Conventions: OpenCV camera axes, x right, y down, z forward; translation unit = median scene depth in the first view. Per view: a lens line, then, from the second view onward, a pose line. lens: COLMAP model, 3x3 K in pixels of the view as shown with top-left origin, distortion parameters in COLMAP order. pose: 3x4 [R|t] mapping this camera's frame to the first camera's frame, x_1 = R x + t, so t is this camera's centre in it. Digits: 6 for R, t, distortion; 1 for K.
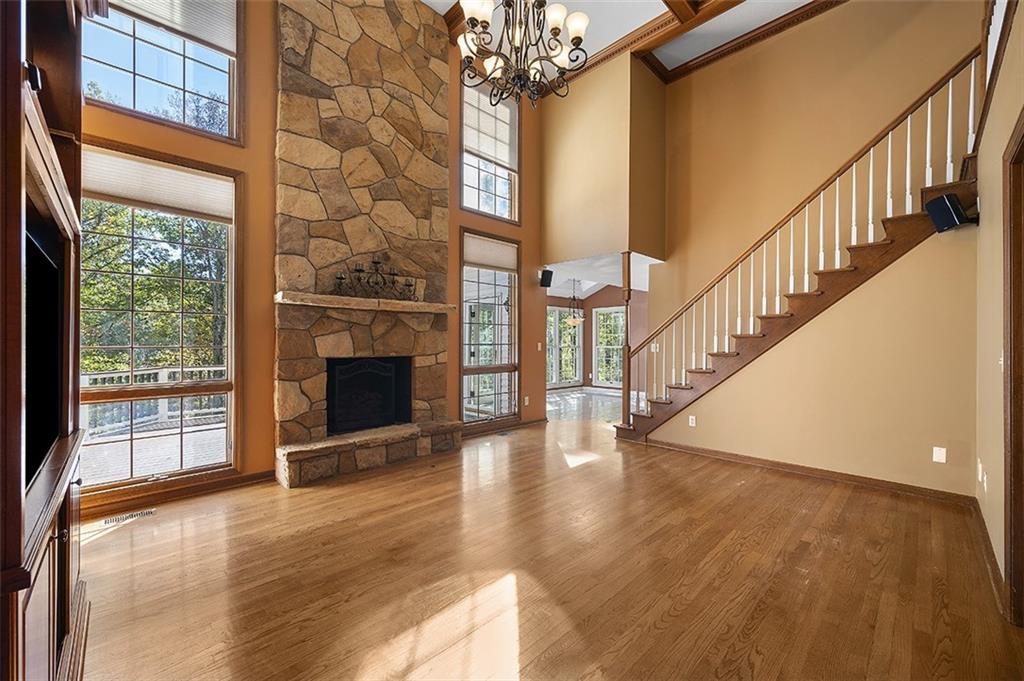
lens RADIAL K [[401.3, 0, 512.2], [0, 401.3, 341.7], [0, 0, 1]] dist [-0.001000, -0.001085]
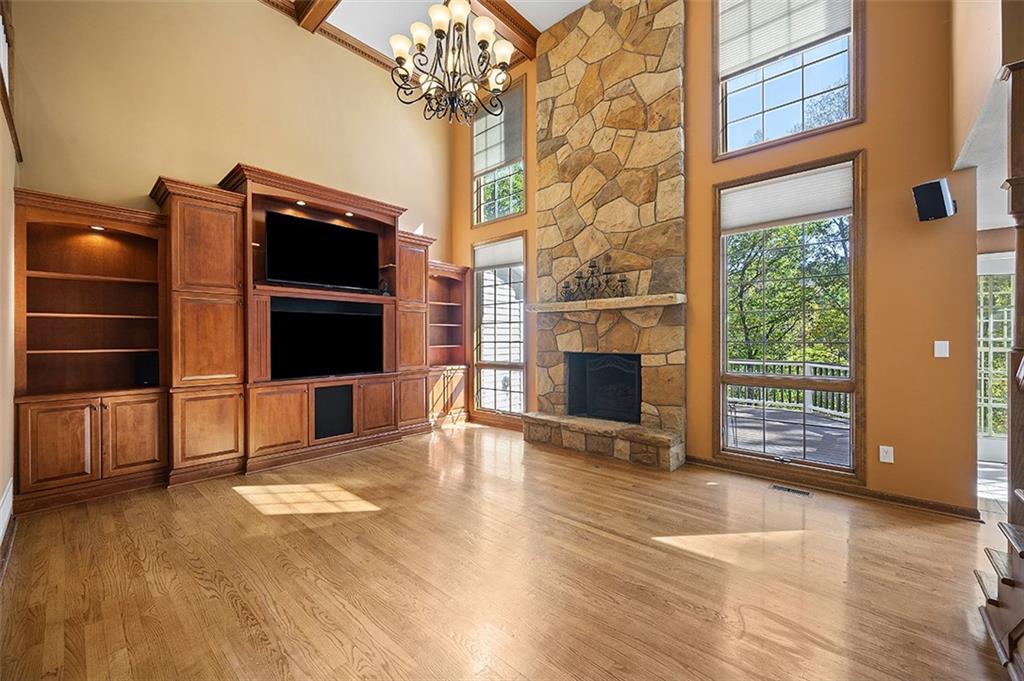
lens RADIAL K [[401.3, 0, 514.1], [0, 401.3, 337.0], [0, 0, 1]] dist [-0.001000, -0.001085]
pose [[0.071482, -0.006061, -0.997424, 0.729586], [0.003666, 0.999976, -0.005814, 0.000149], [0.997435, -0.003241, 0.071502, 0.703101]]
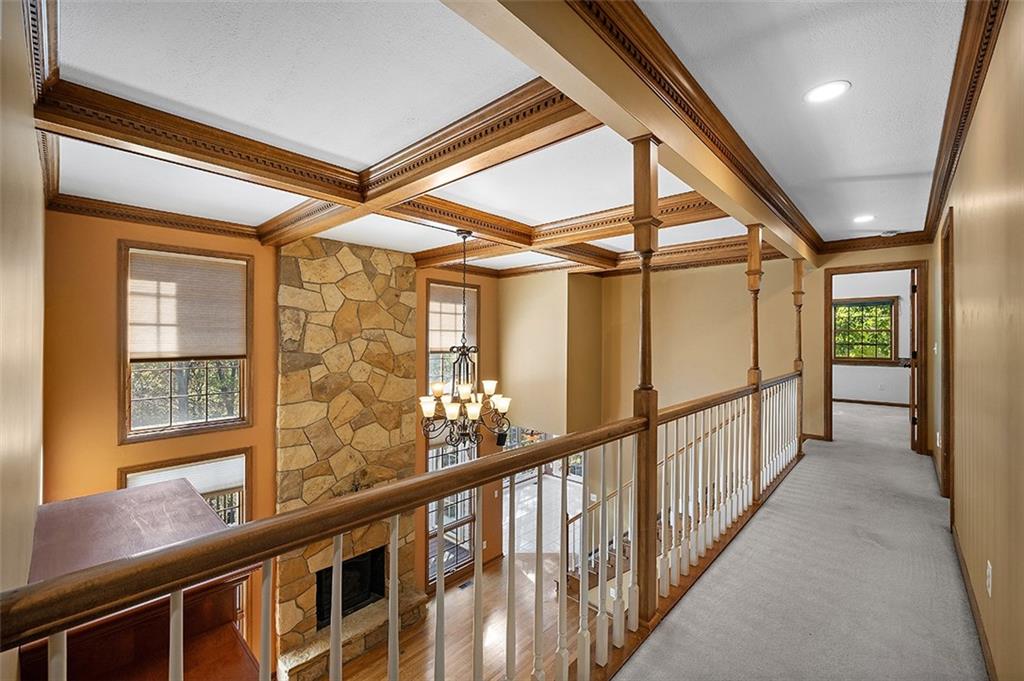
lens RADIAL K [[420.1, 0, 512.2], [0, 420.1, 340.1], [0, 0, 1]] dist [-0.002590, -0.000889]
pose [[0.998527, -0.000831, 0.054255, 0.071287], [0.001064, 0.999990, -0.004262, -0.630906], [-0.054251, 0.004313, 0.998518, -0.318751]]
